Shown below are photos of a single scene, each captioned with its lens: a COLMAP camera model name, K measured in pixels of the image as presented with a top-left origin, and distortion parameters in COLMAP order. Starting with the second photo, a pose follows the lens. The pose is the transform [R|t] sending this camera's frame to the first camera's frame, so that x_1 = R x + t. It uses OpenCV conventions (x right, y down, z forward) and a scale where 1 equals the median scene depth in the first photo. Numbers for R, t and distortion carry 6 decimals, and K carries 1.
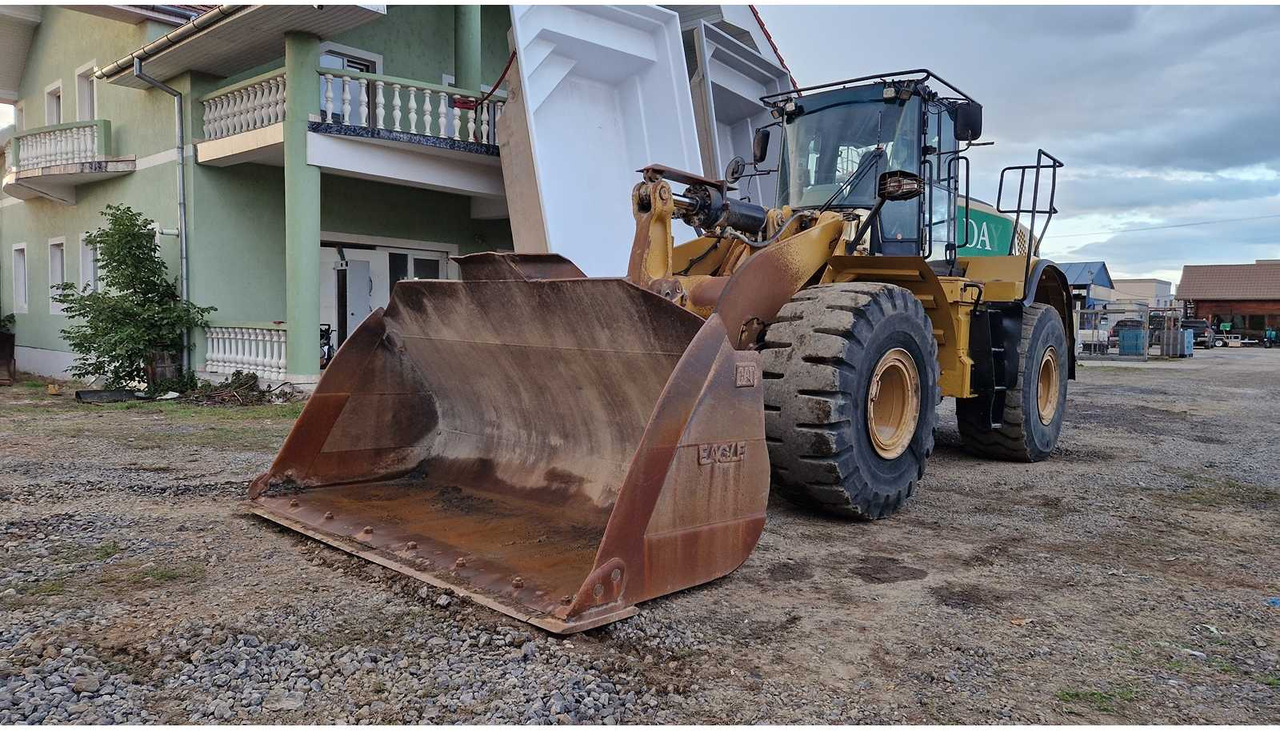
lens RADIAL K [[855.0, 0, 638.1], [0, 855.0, 372.3], [0, 0, 1]] dist [0.075426, -0.063369]
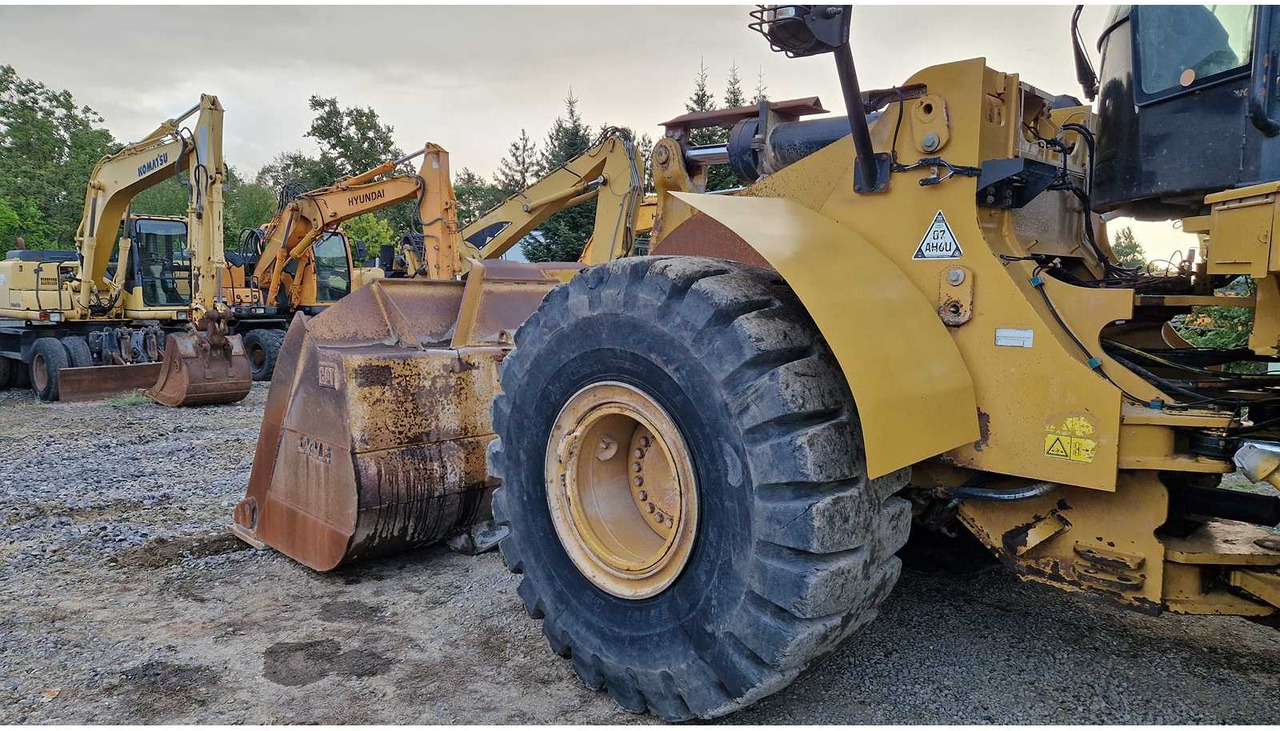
lens RADIAL K [[852.6, 0, 643.1], [0, 852.6, 361.2], [0, 0, 1]] dist [0.081698, -0.069044]
pose [[-0.024423, 0.058683, -0.997978, 0.726231], [-0.072859, 0.995516, 0.060321, -0.064999], [0.997043, 0.074185, -0.020038, 0.922863]]
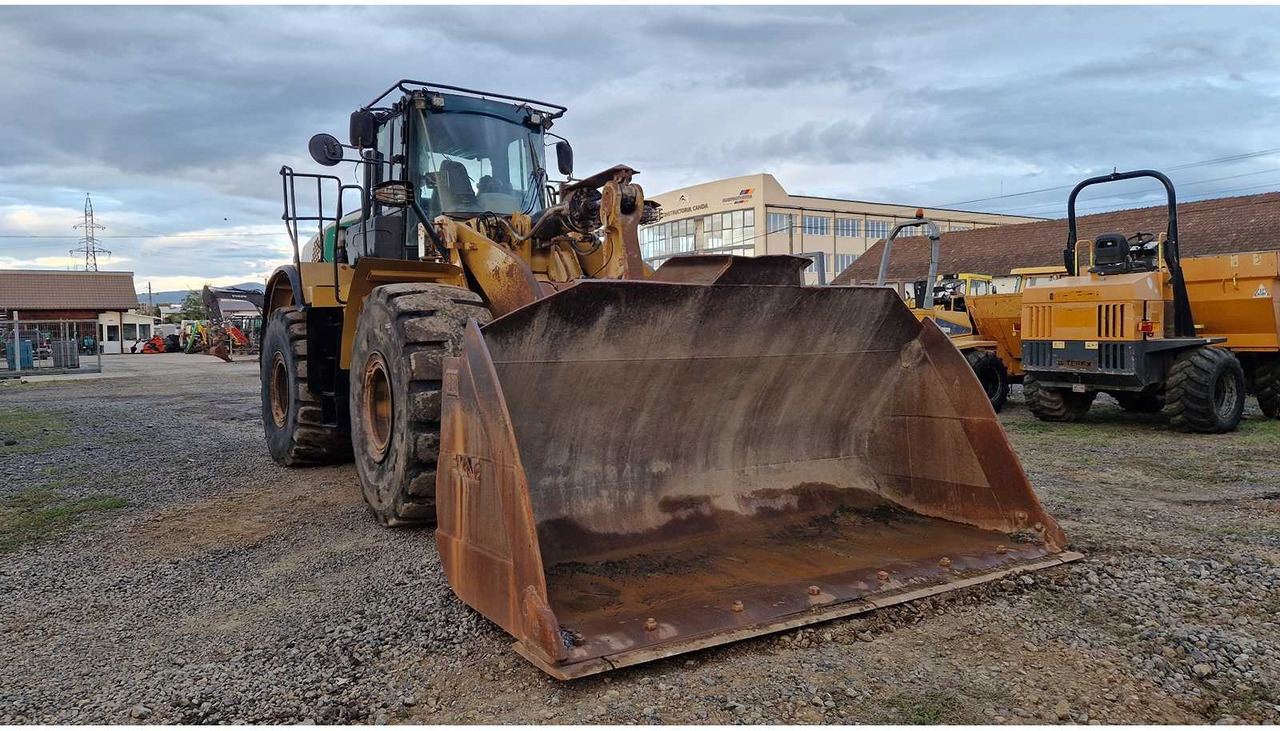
lens RADIAL K [[852.6, 0, 642.8], [0, 852.6, 351.9], [0, 0, 1]] dist [0.081698, -0.069044]
pose [[0.260366, -0.046192, 0.964404, -0.832044], [0.079464, 0.996491, 0.026275, -0.054835], [-0.962234, 0.069794, 0.263123, 0.686993]]
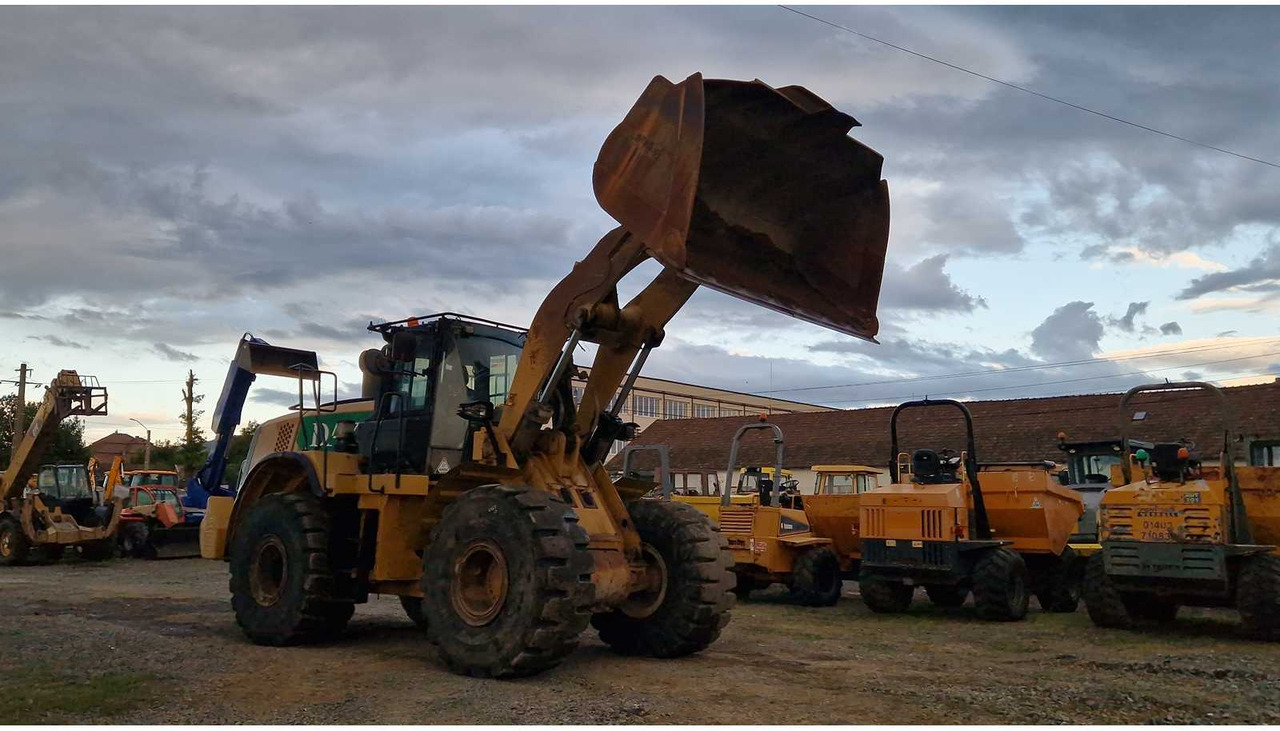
lens RADIAL K [[1083.9, 0, 621.9], [0, 1083.9, 338.8], [0, 0, 1]] dist [0.102230, -0.098867]
pose [[-0.012457, 0.144698, 0.989397, -1.557540], [0.049465, 0.988352, -0.143922, -0.092767], [-0.998698, 0.047148, -0.019470, 1.003939]]
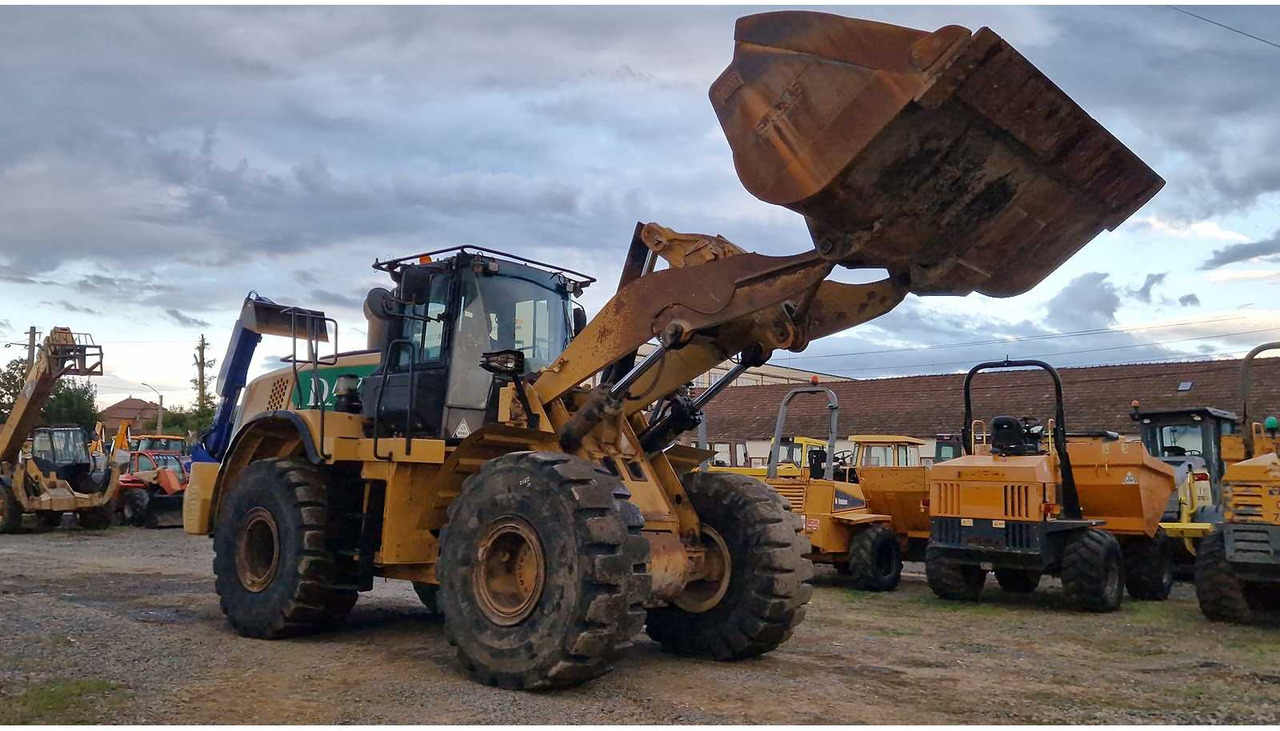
lens RADIAL K [[1083.9, 0, 604.0], [0, 1083.9, 335.3], [0, 0, 1]] dist [0.102230, -0.098867]
pose [[0.010345, 0.120423, 0.992669, -1.247565], [0.041455, 0.991817, -0.120752, -0.097590], [-0.999087, 0.042400, 0.005268, 1.064807]]
